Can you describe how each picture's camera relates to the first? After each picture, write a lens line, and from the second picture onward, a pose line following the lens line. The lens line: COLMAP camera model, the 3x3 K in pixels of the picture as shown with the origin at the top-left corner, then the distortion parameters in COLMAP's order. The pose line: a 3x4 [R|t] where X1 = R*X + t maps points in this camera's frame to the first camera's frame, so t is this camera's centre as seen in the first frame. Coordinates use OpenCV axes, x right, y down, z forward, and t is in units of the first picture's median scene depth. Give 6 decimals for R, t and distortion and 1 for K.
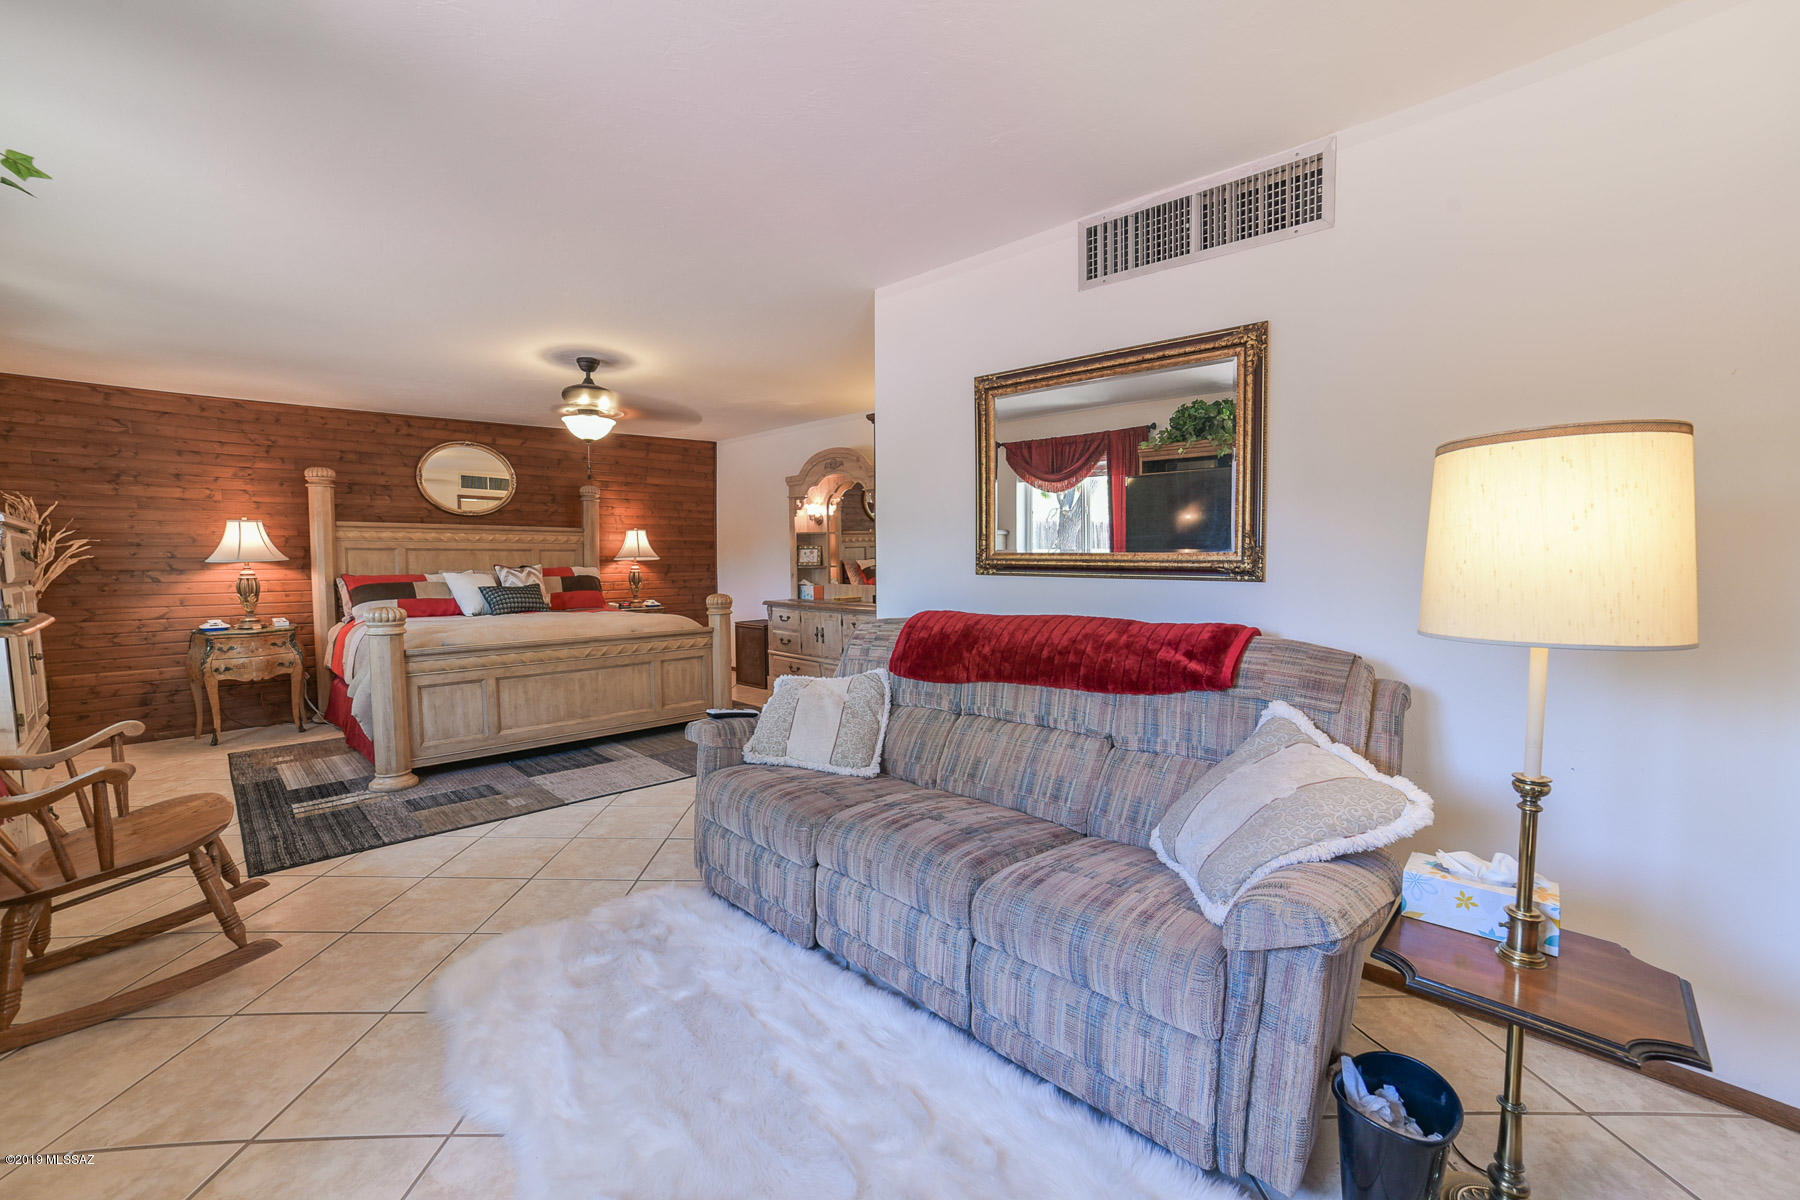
lens RADIAL K [[718.0, 0, 900.3], [0, 718.0, 603.3], [0, 0, 1]] dist [-0.060667, 0.026842]
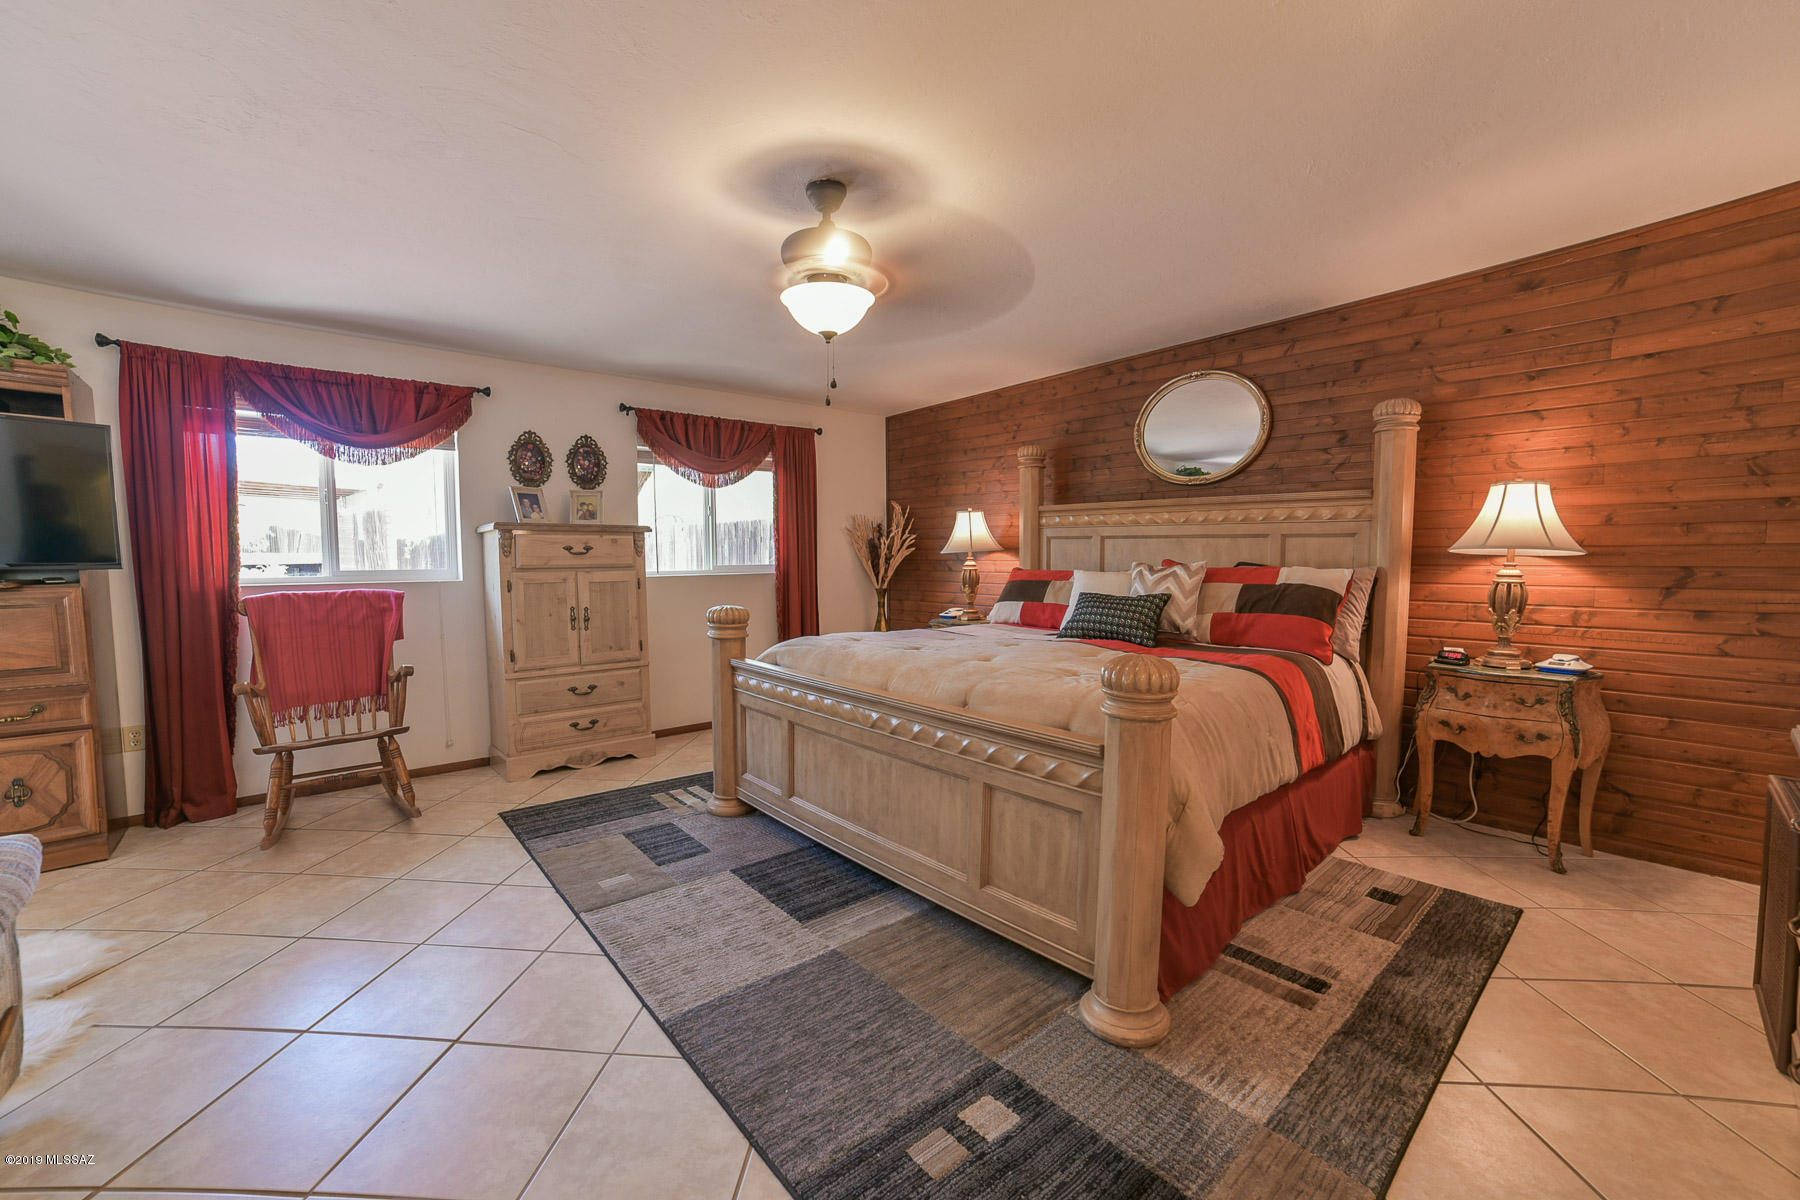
lens RADIAL K [[718.0, 0, 900.3], [0, 718.0, 603.3], [0, 0, 1]] dist [-0.060667, 0.026842]
pose [[-0.093471, 0.078360, -0.992534, 0.093786], [-0.056410, 0.994880, 0.083857, -0.058967], [0.994023, 0.063827, -0.088572, 0.868042]]
